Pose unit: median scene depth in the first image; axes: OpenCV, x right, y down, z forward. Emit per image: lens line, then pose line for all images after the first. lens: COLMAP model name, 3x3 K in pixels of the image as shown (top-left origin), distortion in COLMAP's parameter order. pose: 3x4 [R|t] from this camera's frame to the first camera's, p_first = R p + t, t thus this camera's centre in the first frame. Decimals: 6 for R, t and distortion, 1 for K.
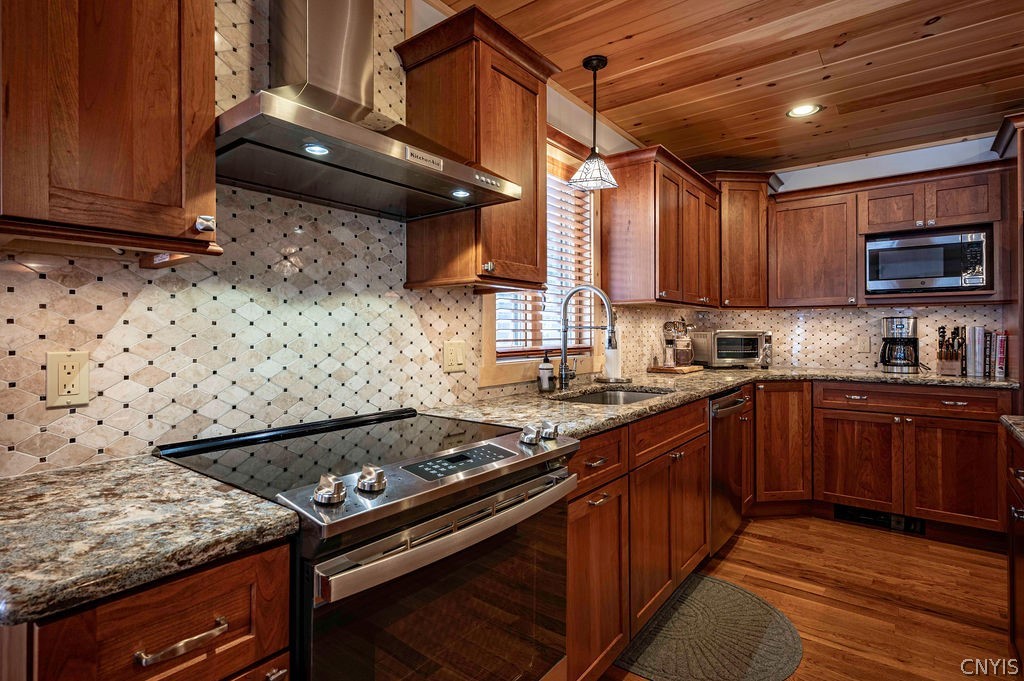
lens RADIAL K [[503.0, 0, 504.3], [0, 503.0, 328.2], [0, 0, 1]] dist [0.005648, 0.001214]
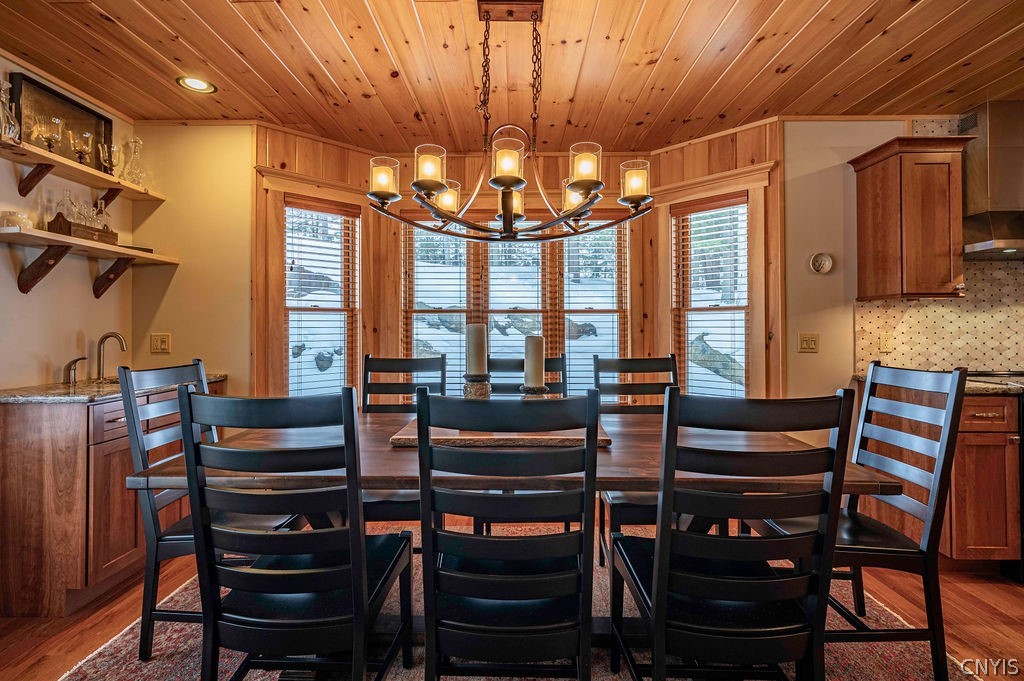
lens RADIAL K [[503.0, 0, 509.4], [0, 503.0, 322.1], [0, 0, 1]] dist [0.005648, 0.001214]
pose [[0.614043, -0.005850, -0.789251, 0.036075], [0.006254, 0.999977, -0.002547, -0.010573], [0.789248, -0.003372, 0.614066, -1.244630]]
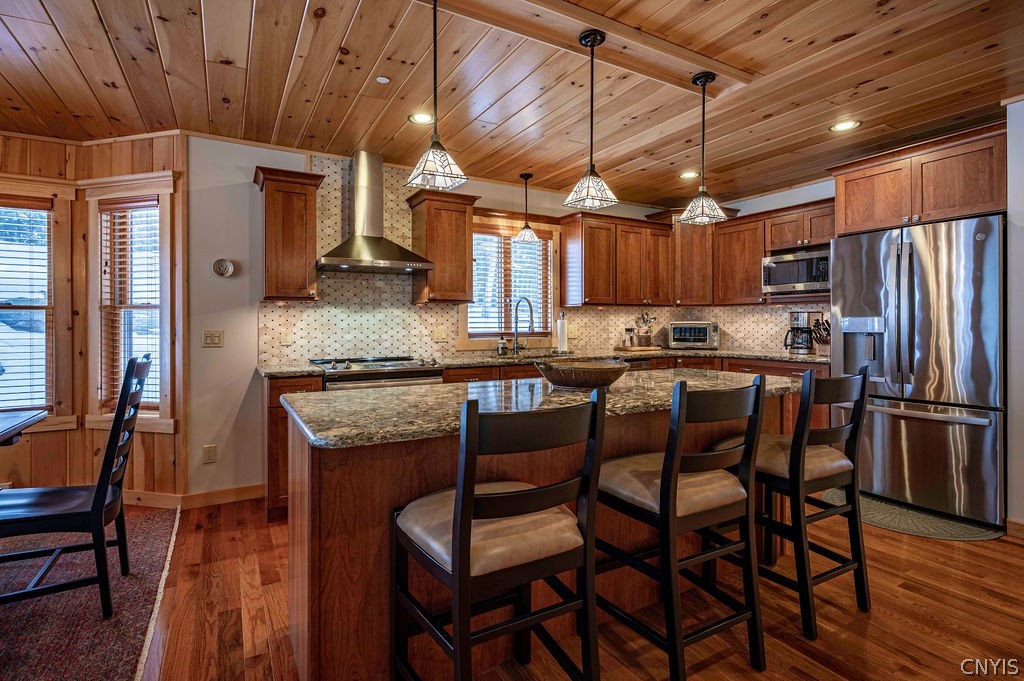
lens RADIAL K [[503.0, 0, 525.0], [0, 503.0, 319.4], [0, 0, 1]] dist [0.005648, 0.001214]
pose [[0.930644, -0.004733, -0.365895, 0.963197], [0.004034, 0.999988, -0.002677, -0.001935], [0.365903, 0.001015, 0.930652, -0.803908]]
